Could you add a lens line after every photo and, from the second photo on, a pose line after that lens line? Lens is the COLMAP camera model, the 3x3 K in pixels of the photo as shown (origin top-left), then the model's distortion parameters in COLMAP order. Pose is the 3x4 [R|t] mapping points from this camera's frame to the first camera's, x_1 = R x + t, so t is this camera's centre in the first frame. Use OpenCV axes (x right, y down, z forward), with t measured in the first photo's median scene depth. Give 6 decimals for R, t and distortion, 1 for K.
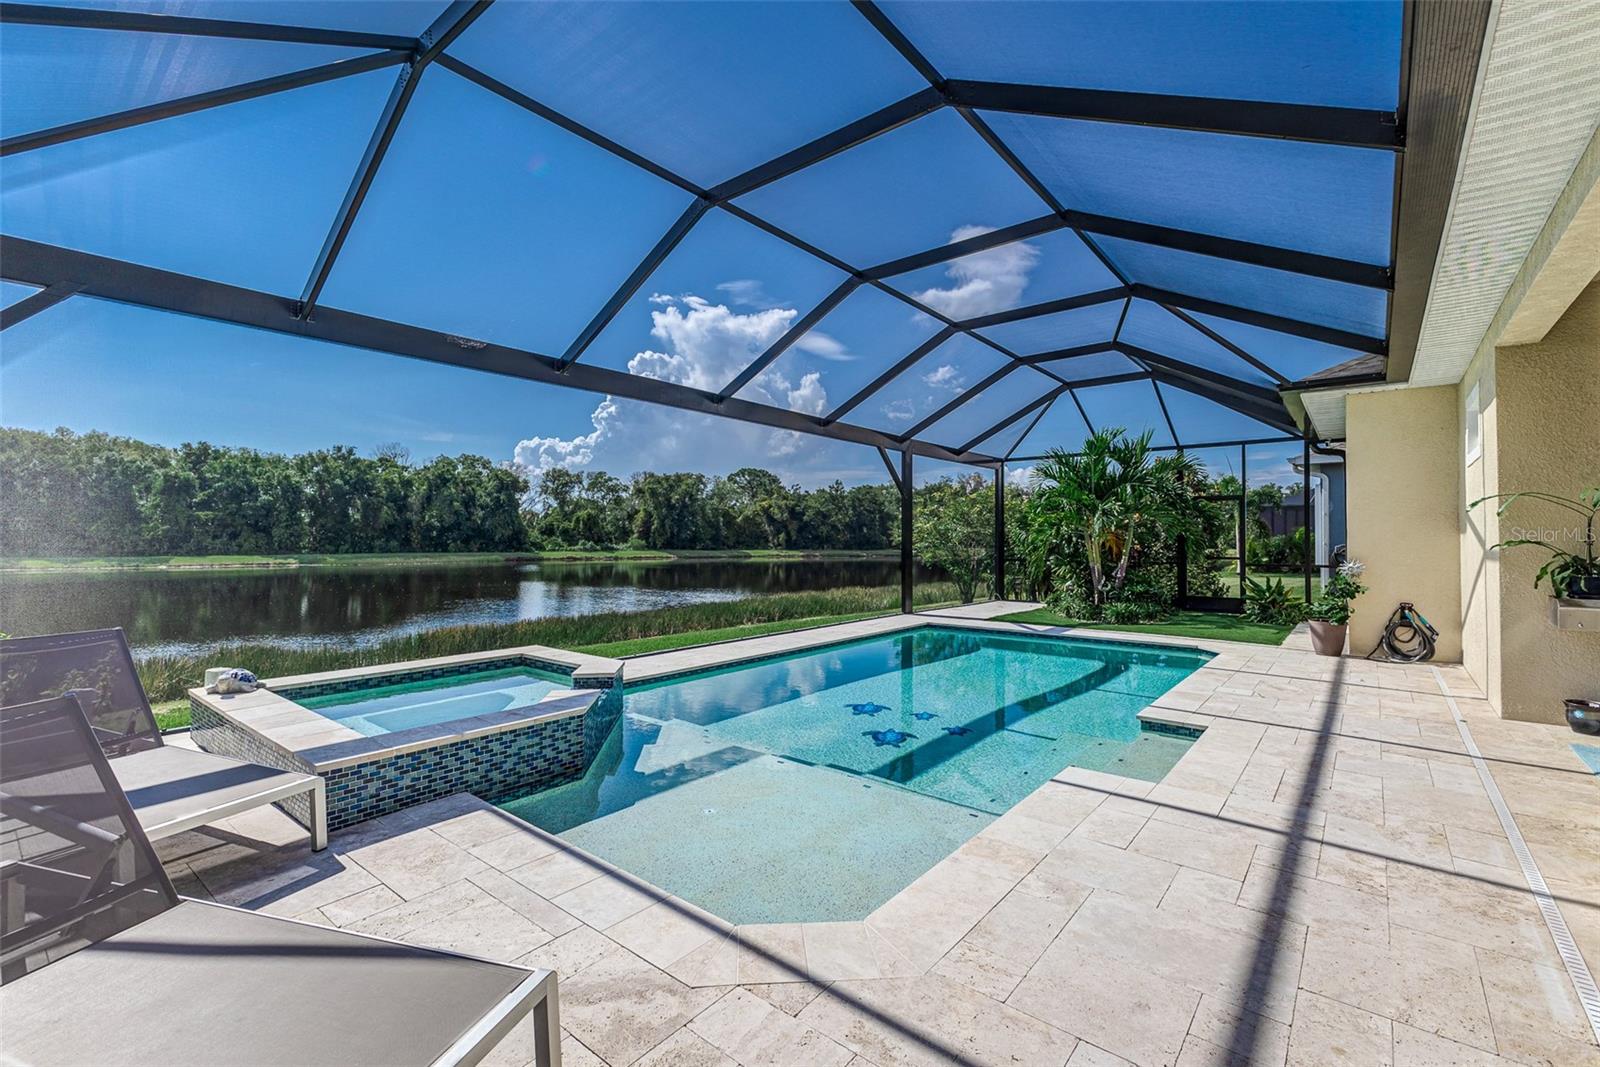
lens RADIAL K [[698.3, 0, 800.0], [0, 698.3, 533.5], [0, 0, 1]] dist [0.023630, -0.000065]
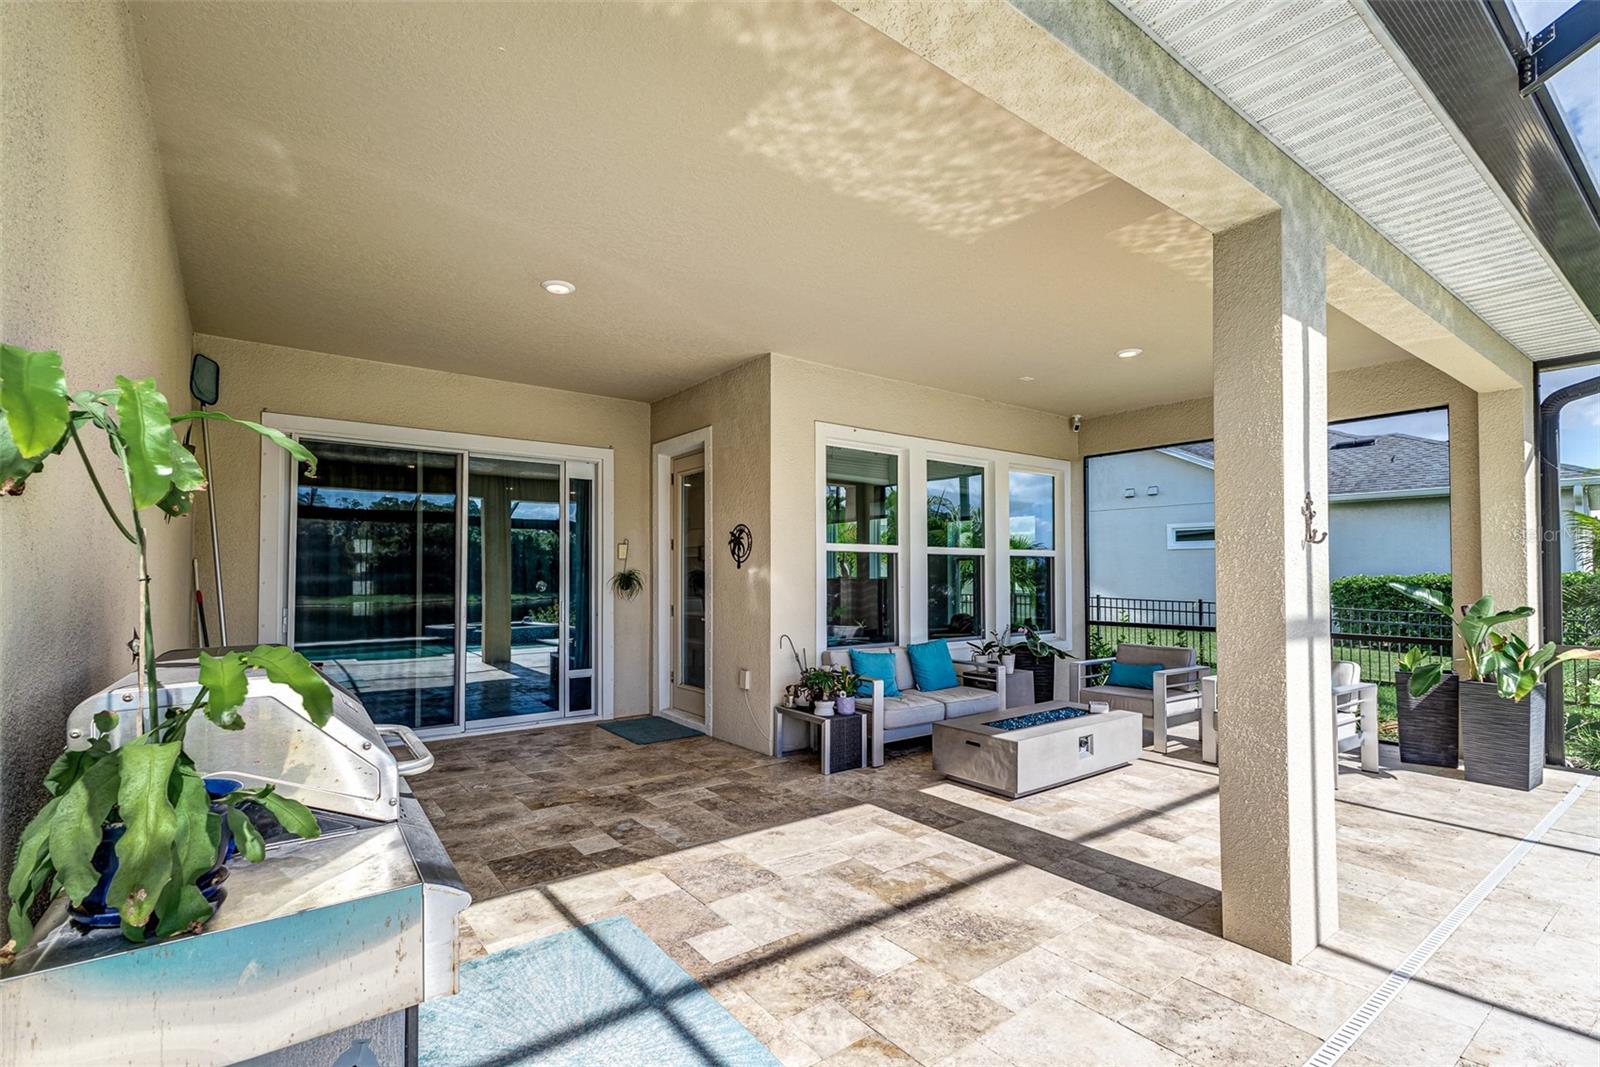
lens RADIAL K [[730.8, 0, 744.4], [0, 730.8, 559.3], [0, 0, 1]] dist [0.000480, -0.000186]
pose [[-0.961930, 0.005023, 0.273249, 0.820588], [-0.002588, 0.999619, -0.027486, -0.010344], [-0.273283, -0.027147, -0.961551, 1.118070]]
